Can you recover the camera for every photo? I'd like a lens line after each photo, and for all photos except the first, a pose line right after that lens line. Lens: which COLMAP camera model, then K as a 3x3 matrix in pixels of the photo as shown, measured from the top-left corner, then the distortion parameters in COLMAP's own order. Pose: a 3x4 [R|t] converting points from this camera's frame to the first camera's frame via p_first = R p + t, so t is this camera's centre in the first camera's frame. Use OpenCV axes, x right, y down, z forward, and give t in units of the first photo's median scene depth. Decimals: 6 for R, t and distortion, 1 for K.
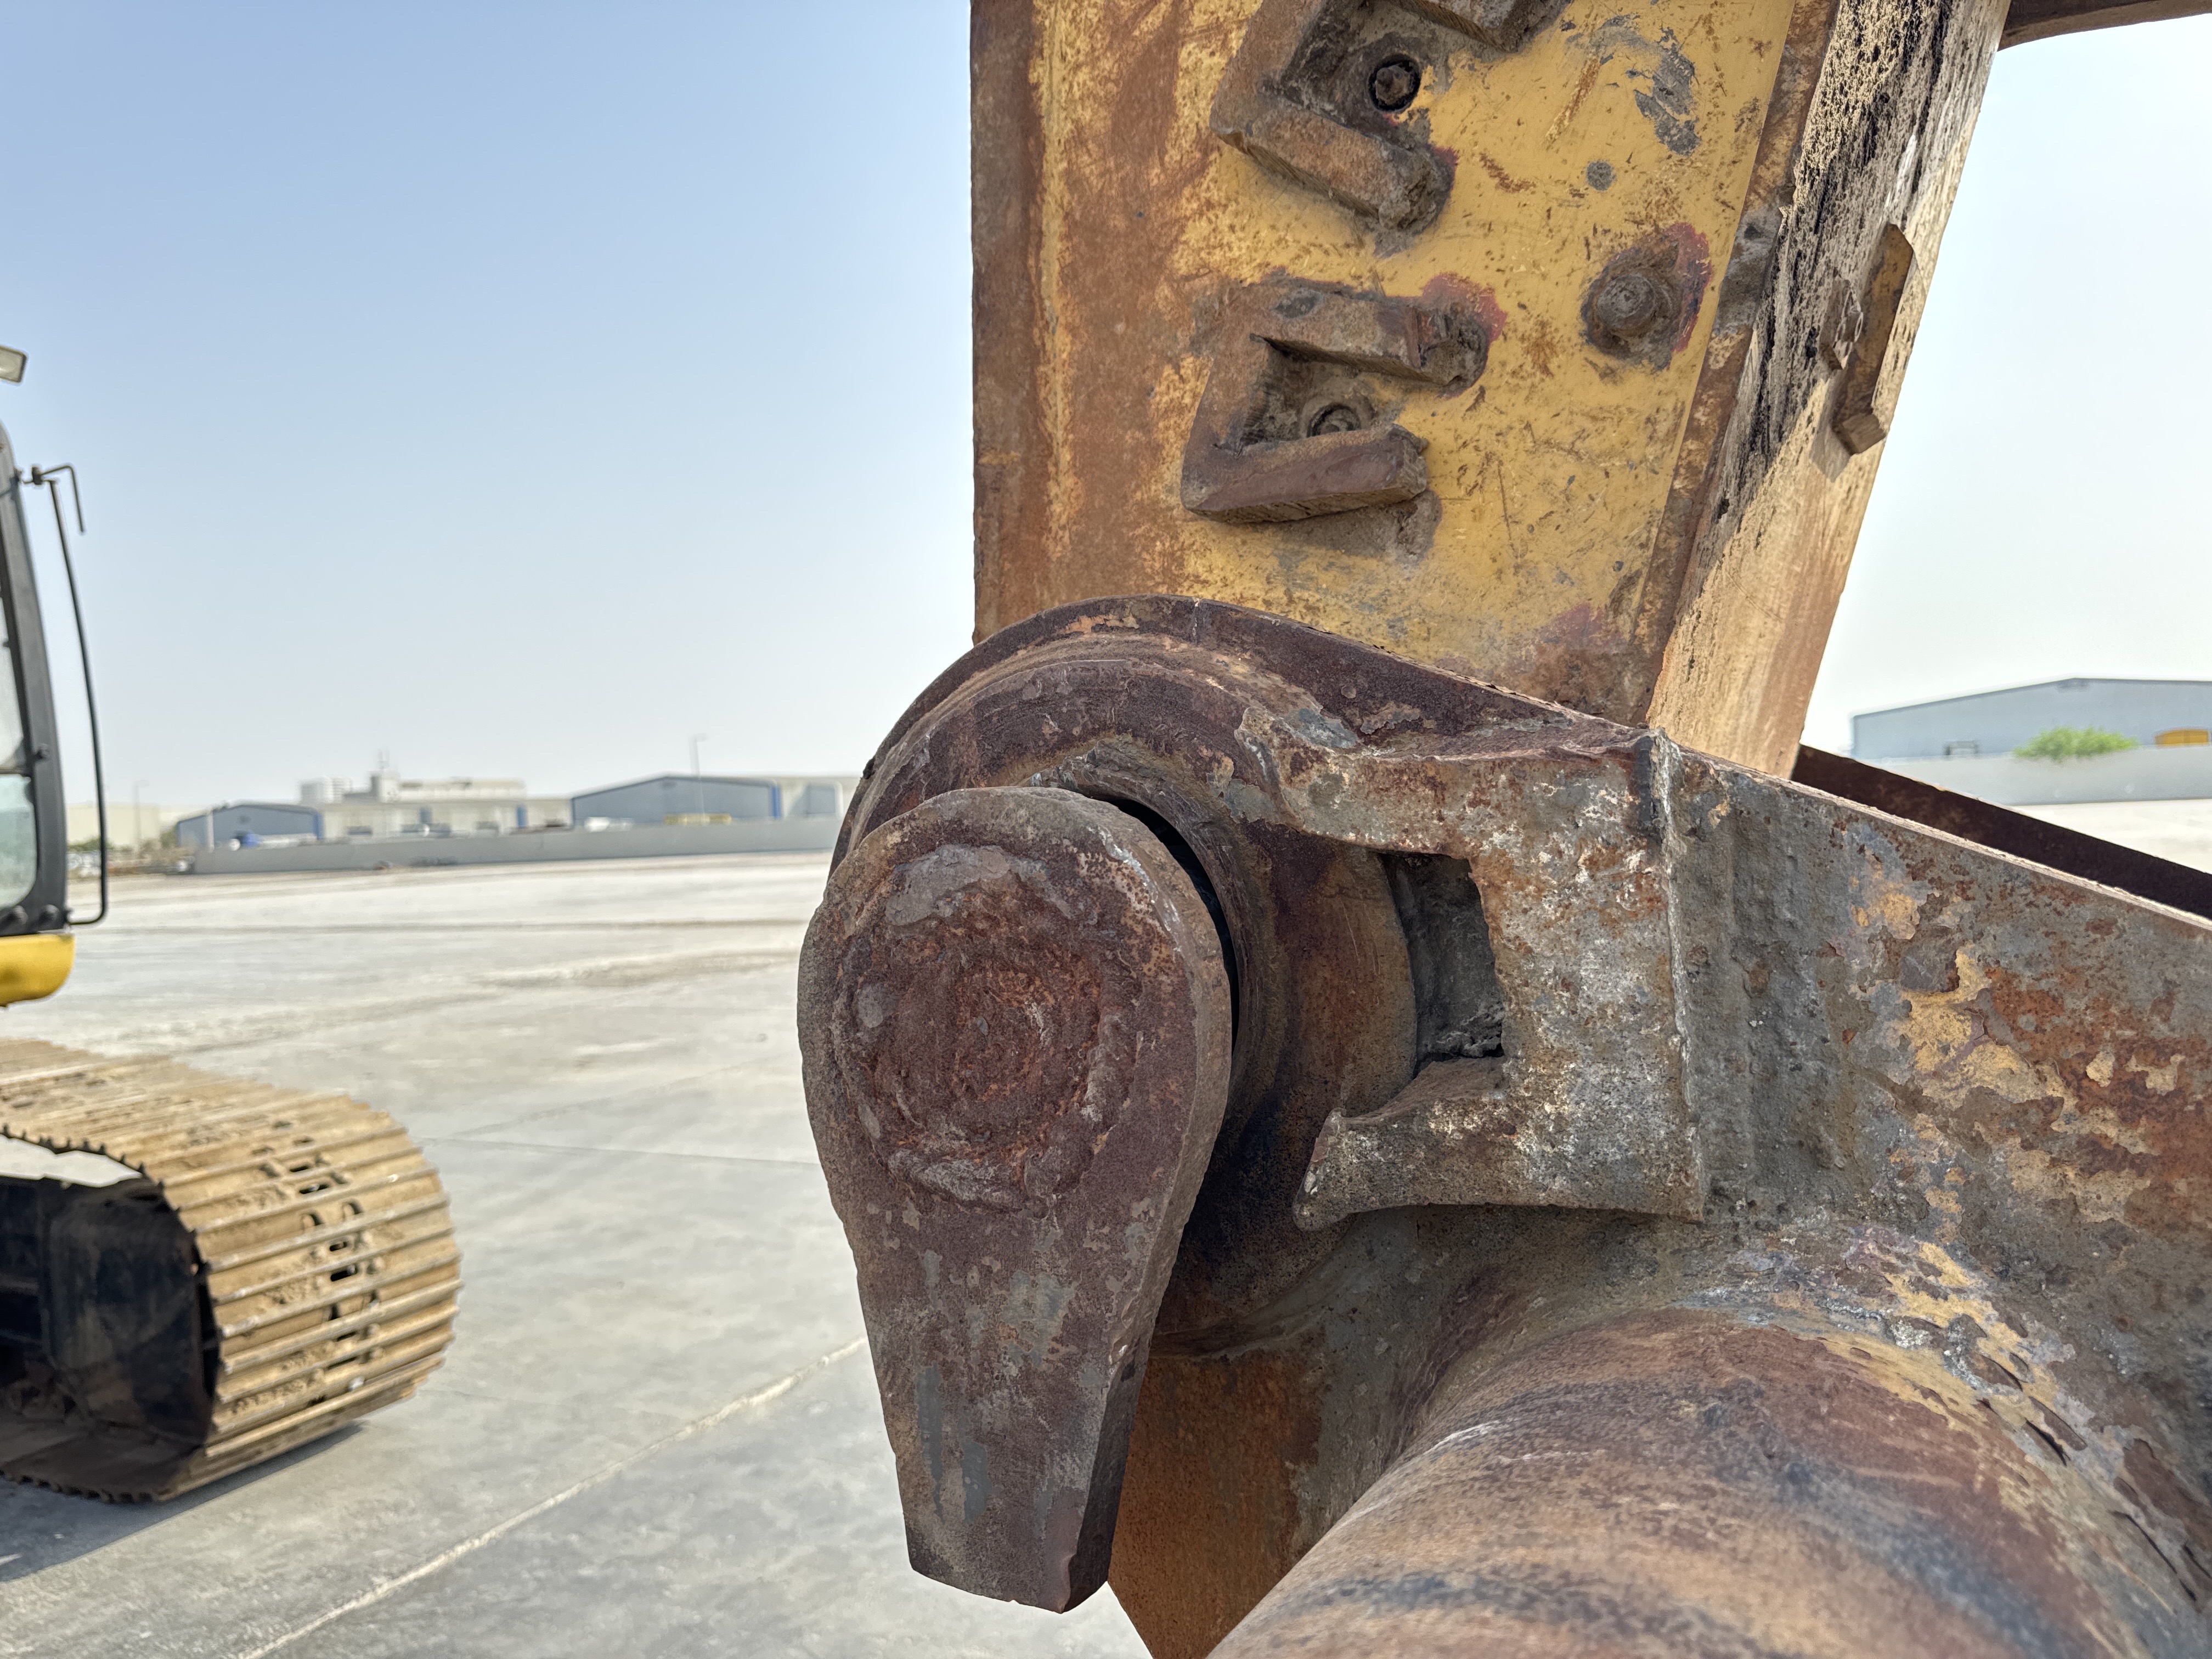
lens RADIAL K [[1578.5, 0, 1107.6], [0, 1578.5, 872.1], [0, 0, 1]] dist [0.002765, -0.054334]
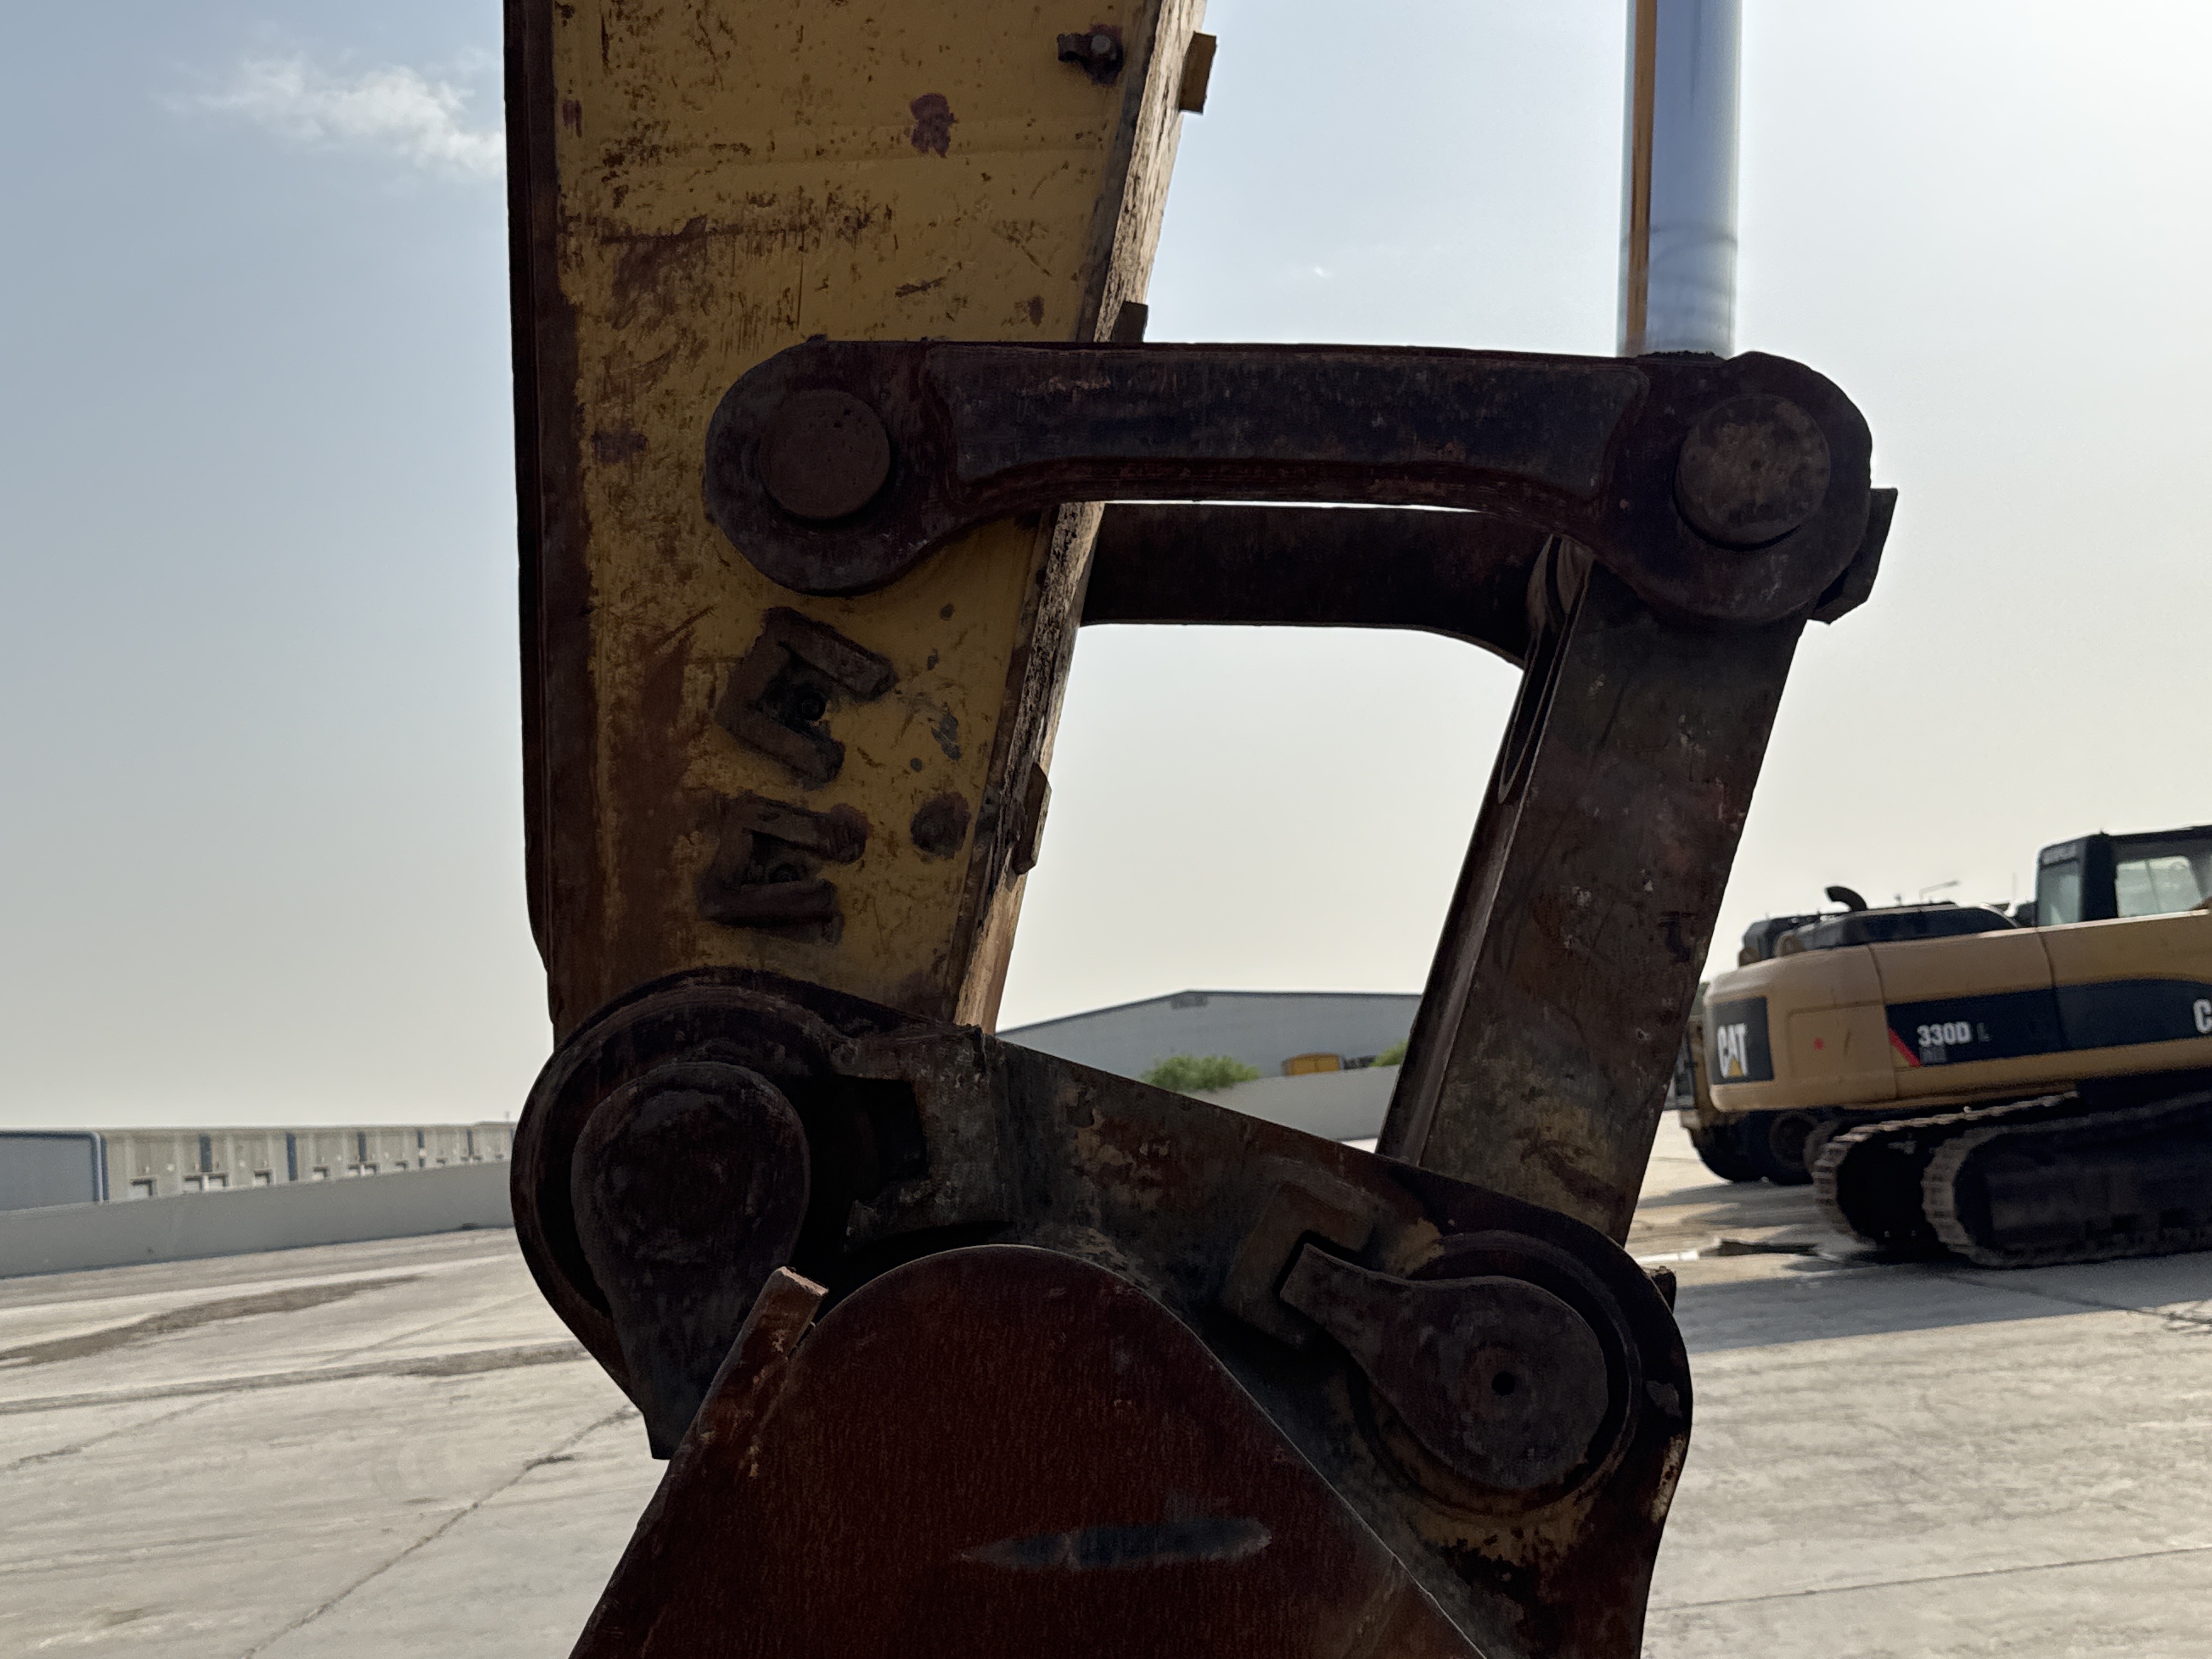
lens RADIAL K [[2390.9, 0, 1106.0], [0, 2390.9, 829.5], [0, 0, 1]] dist [0.671604, 0.000743]
pose [[0.869533, 0.025980, 0.493192, -1.057067], [0.068957, 0.982447, -0.173328, 0.215417], [-0.489038, 0.184723, 0.852478, -1.859002]]
